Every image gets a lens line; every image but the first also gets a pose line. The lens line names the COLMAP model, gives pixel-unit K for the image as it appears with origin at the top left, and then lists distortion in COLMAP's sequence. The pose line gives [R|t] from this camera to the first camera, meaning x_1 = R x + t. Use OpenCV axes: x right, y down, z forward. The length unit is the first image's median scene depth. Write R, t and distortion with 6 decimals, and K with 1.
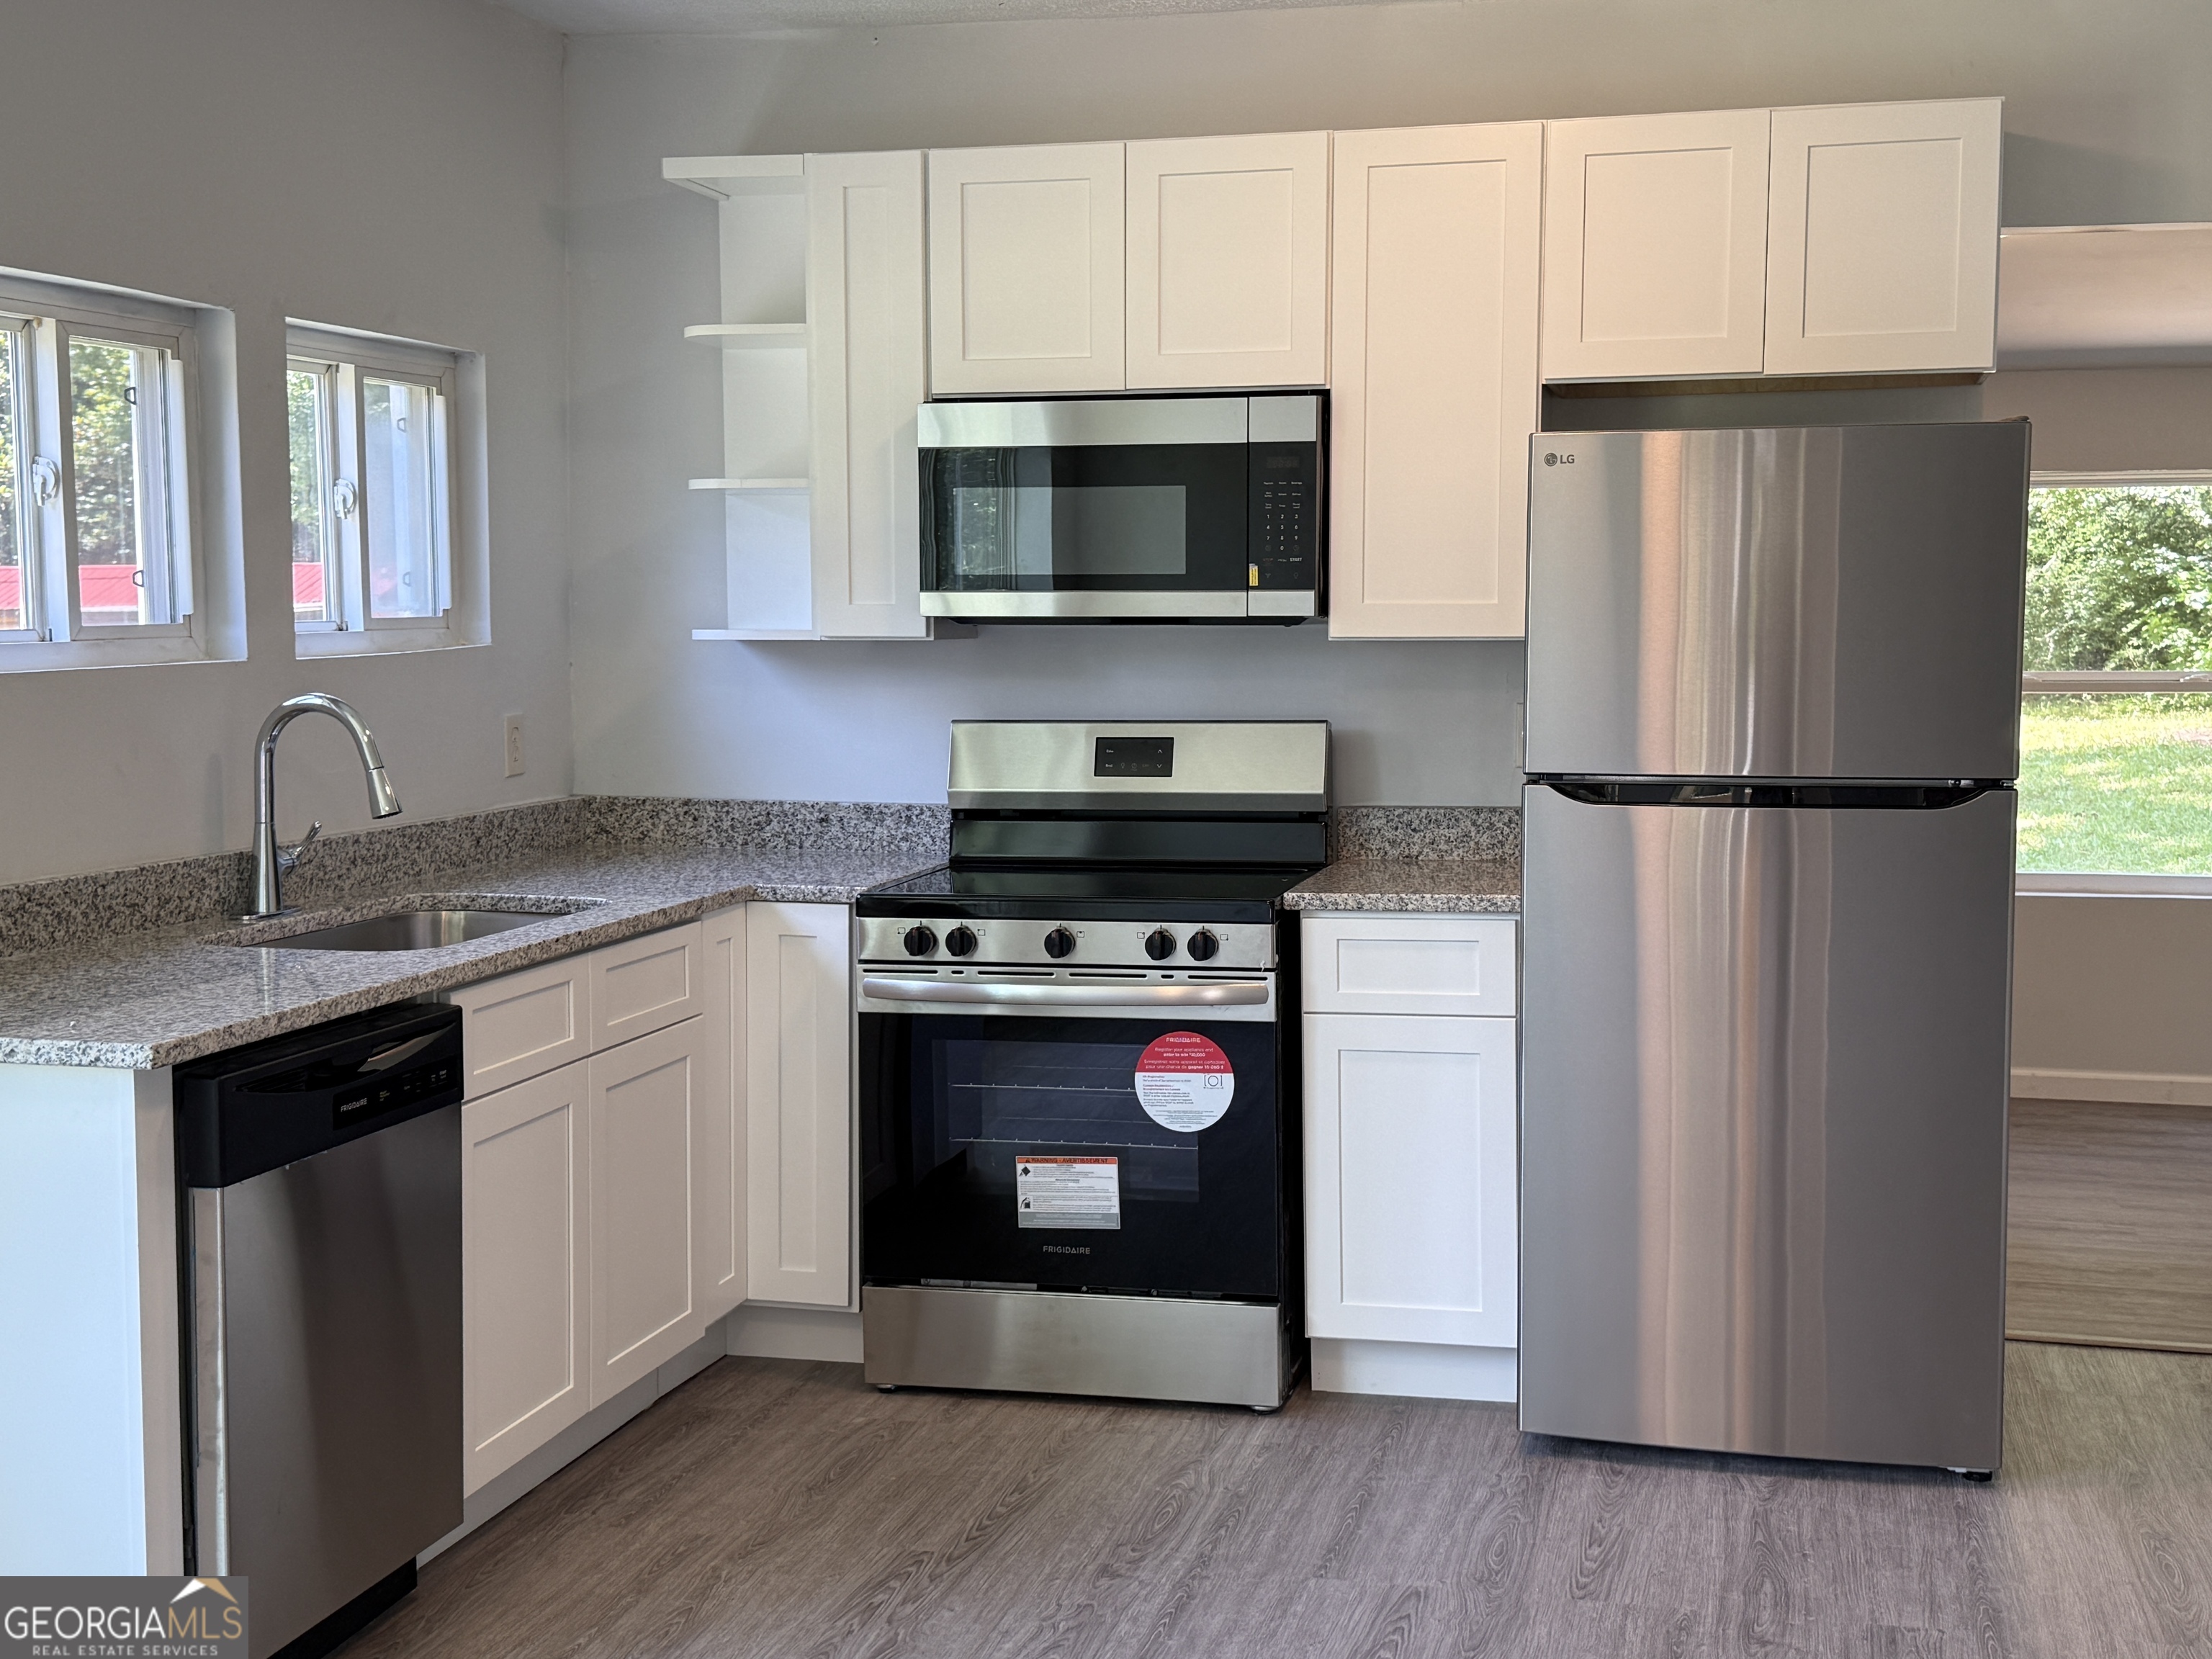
lens RADIAL K [[2696.5, 0, 1140.8], [0, 2696.5, 831.5], [0, 0, 1]] dist [0.099103, 0.000000]
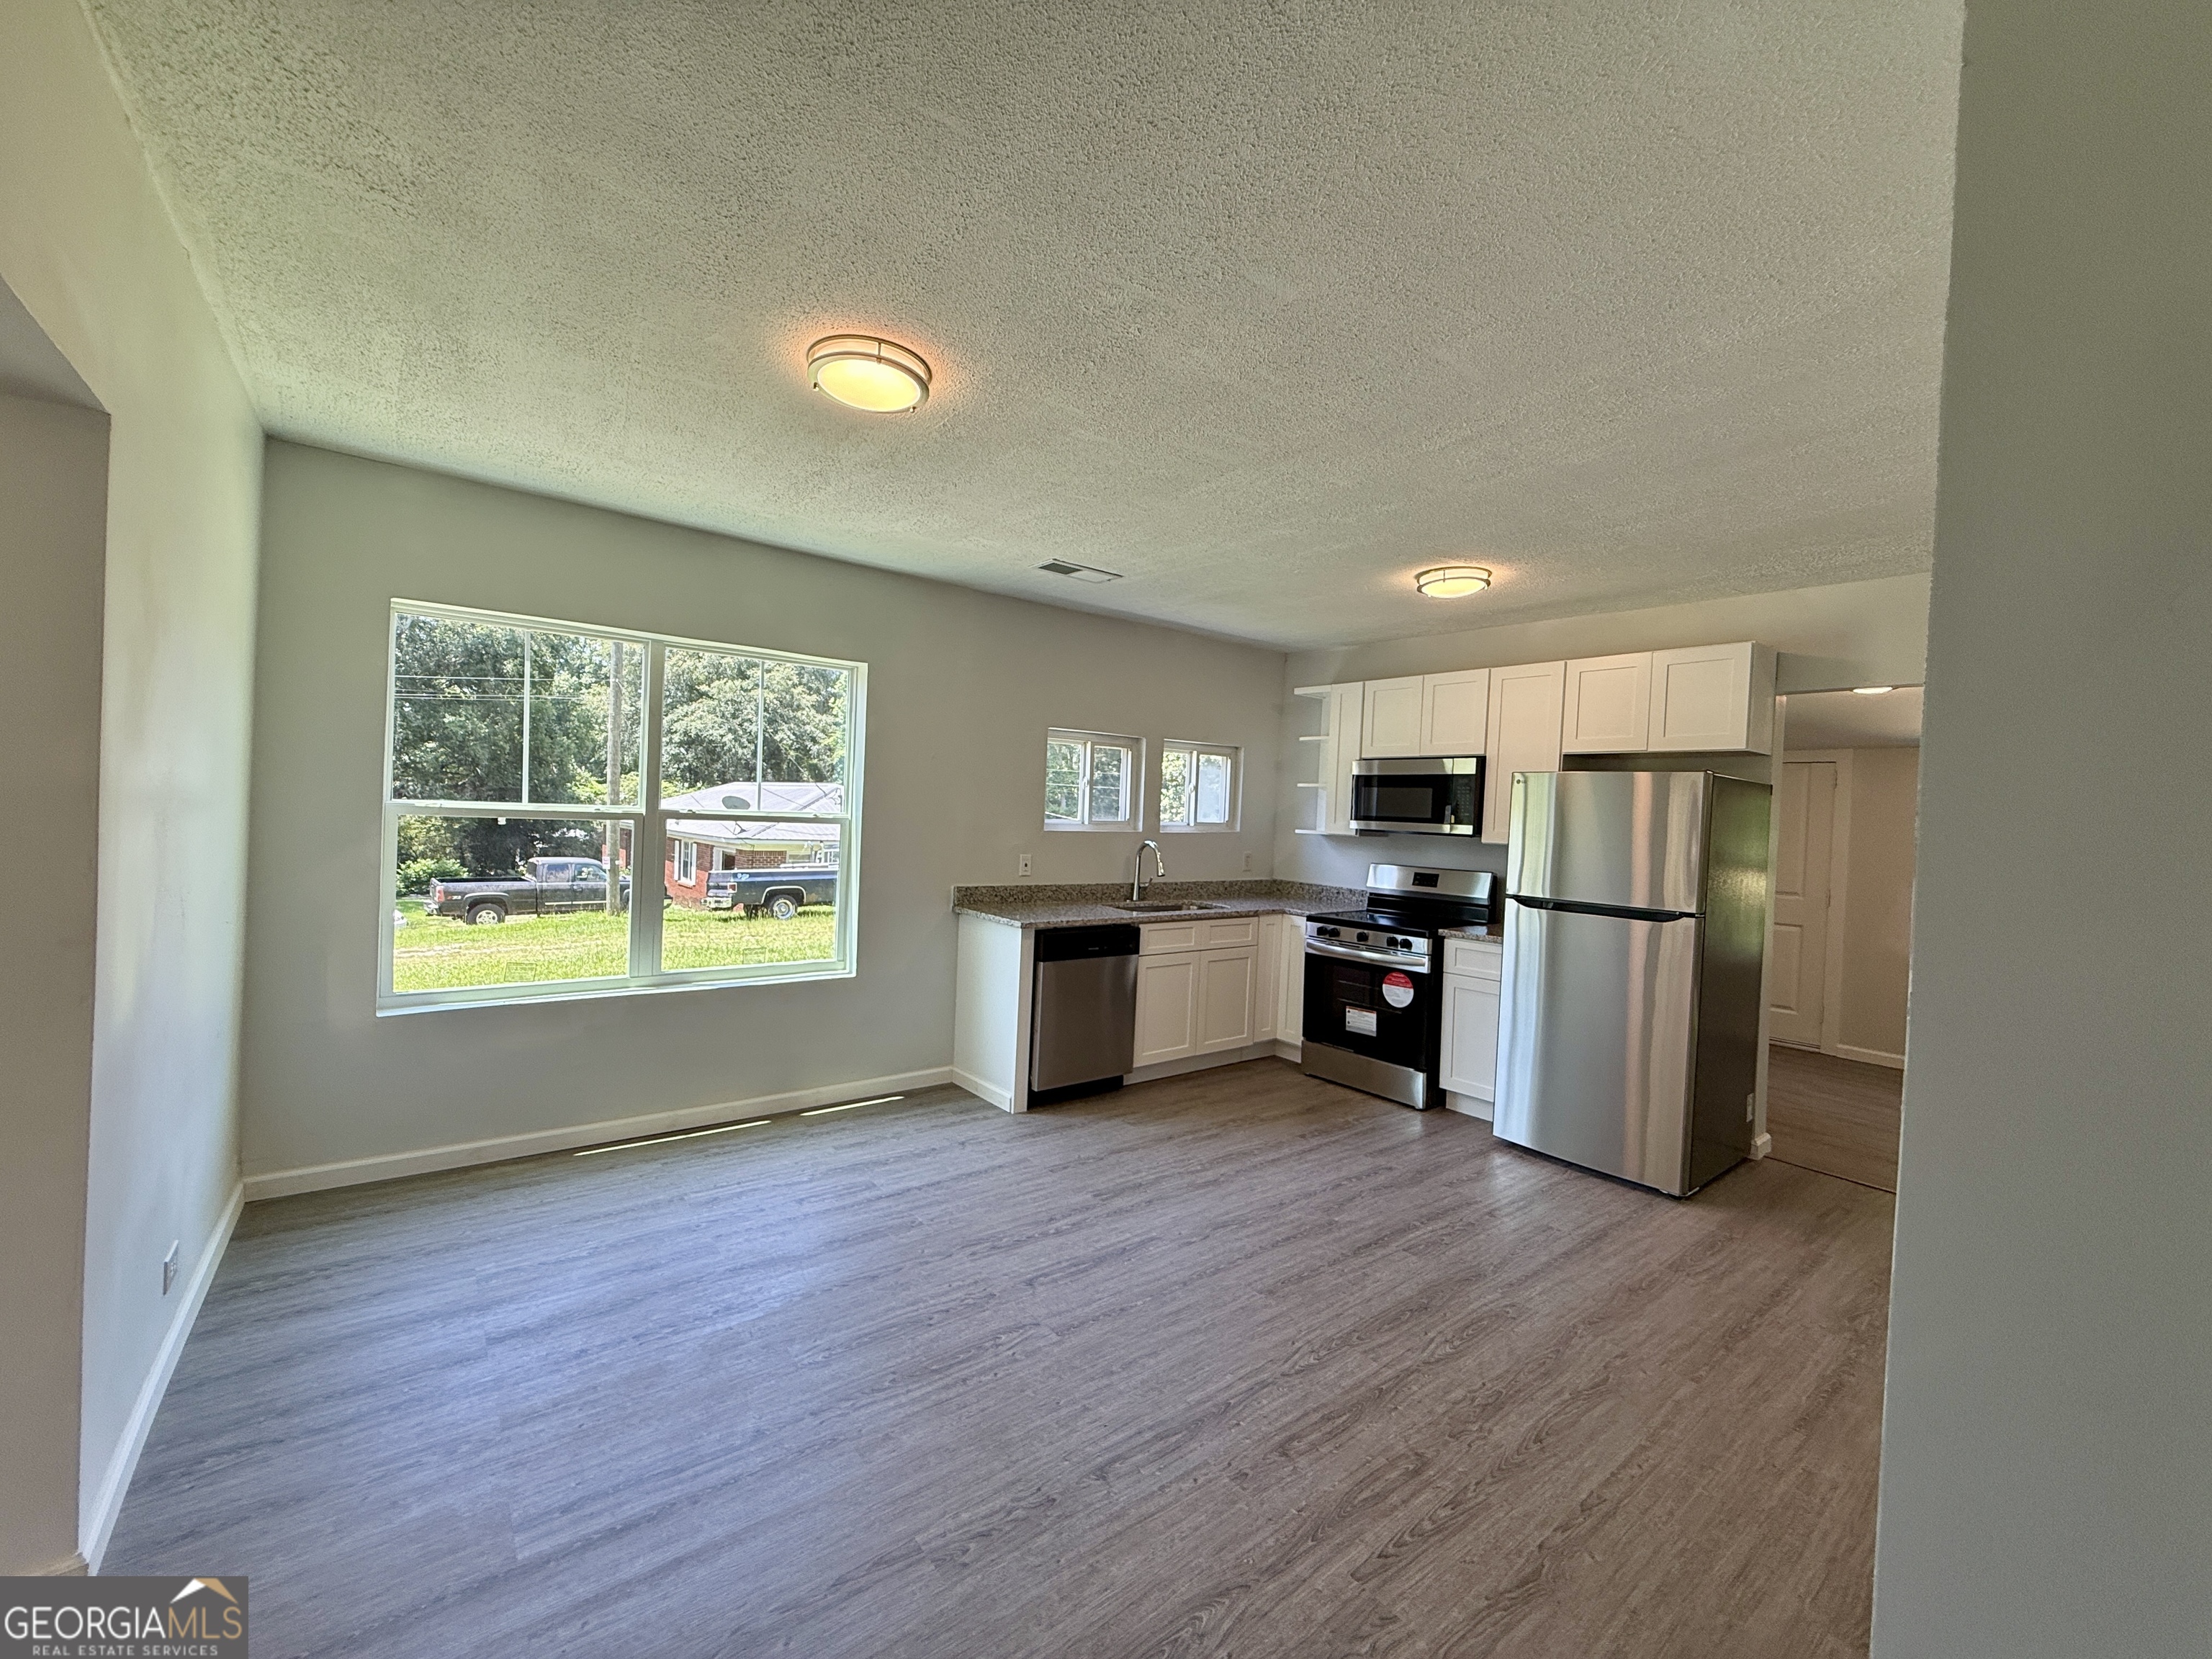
lens RADIAL K [[885.9, 0, 1099.5], [0, 885.9, 830.8], [0, 0, 1]] dist [0.002352, 0.001346]
pose [[0.782248, 0.049225, -0.621019, 0.346690], [-0.095134, 0.994620, -0.040995, -0.008696], [0.615660, 0.091148, 0.782722, 0.027218]]
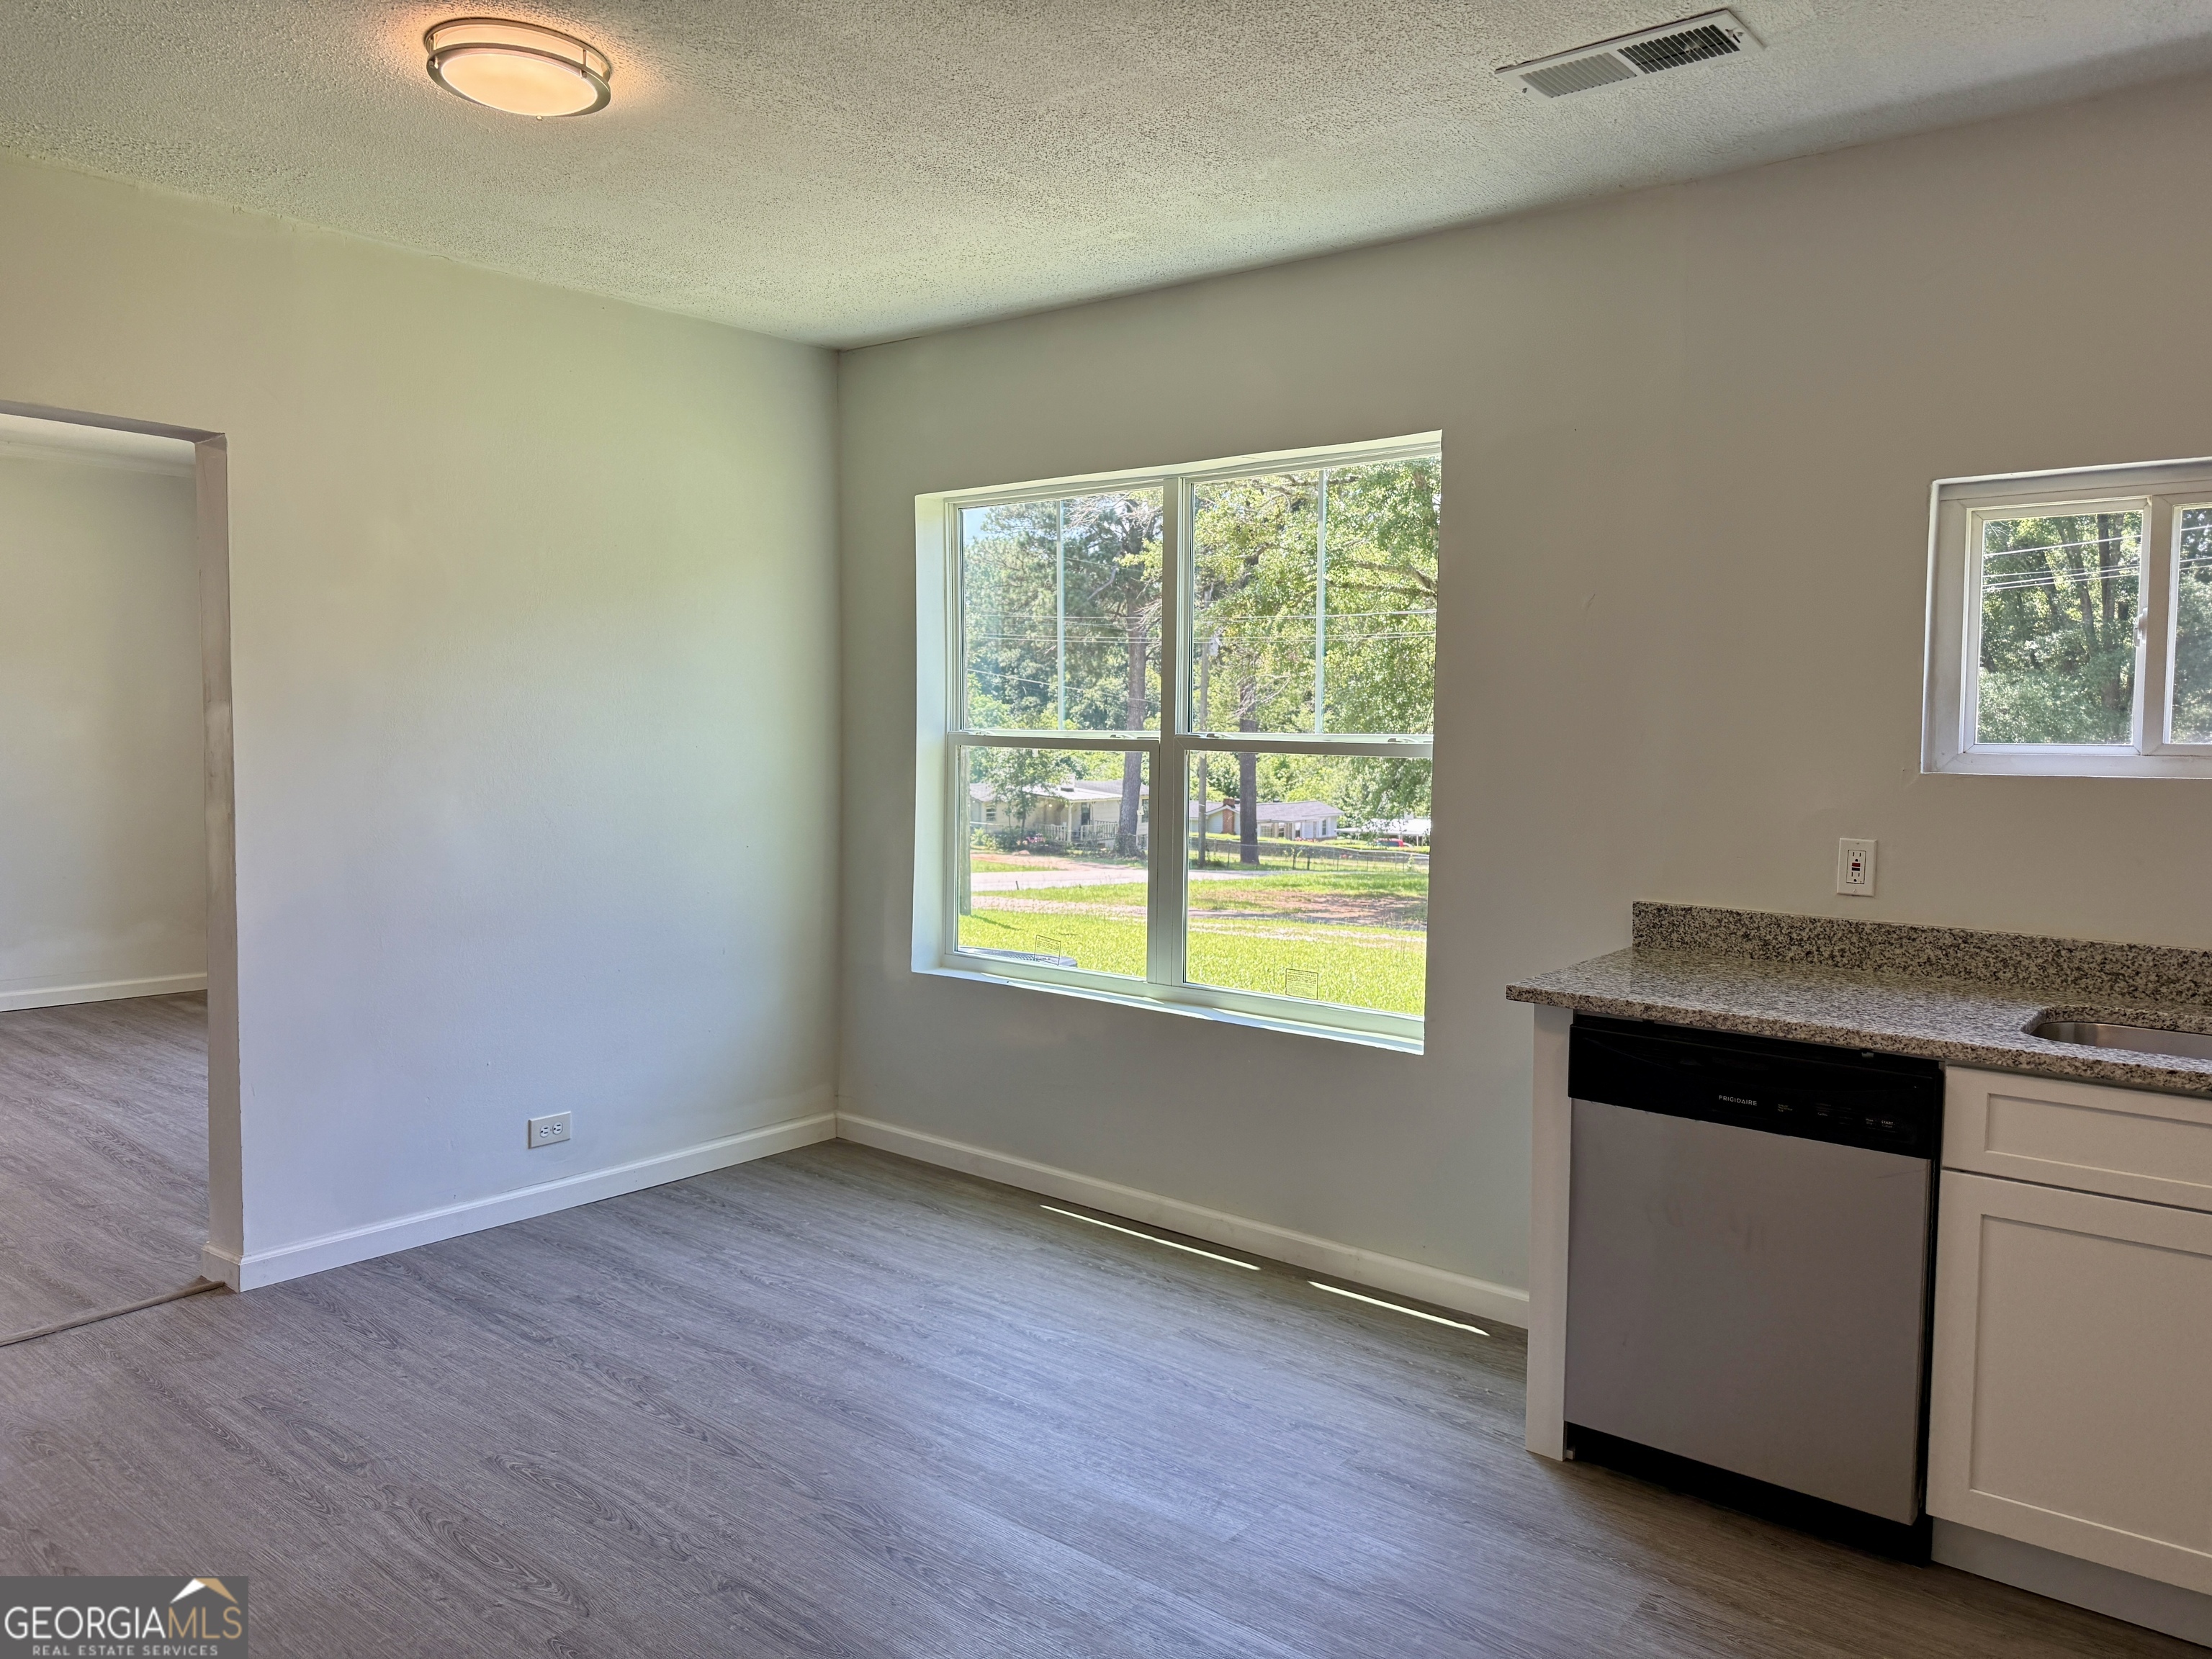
lens RADIAL K [[1558.5, 0, 1109.0], [0, 1558.5, 816.7], [0, 0, 1]] dist [0.056362, -0.071147]
pose [[-0.429467, 0.055666, -0.901365, 0.386441], [-0.086076, 0.991031, 0.102216, -0.064759], [0.898971, 0.121484, -0.420824, 0.767417]]
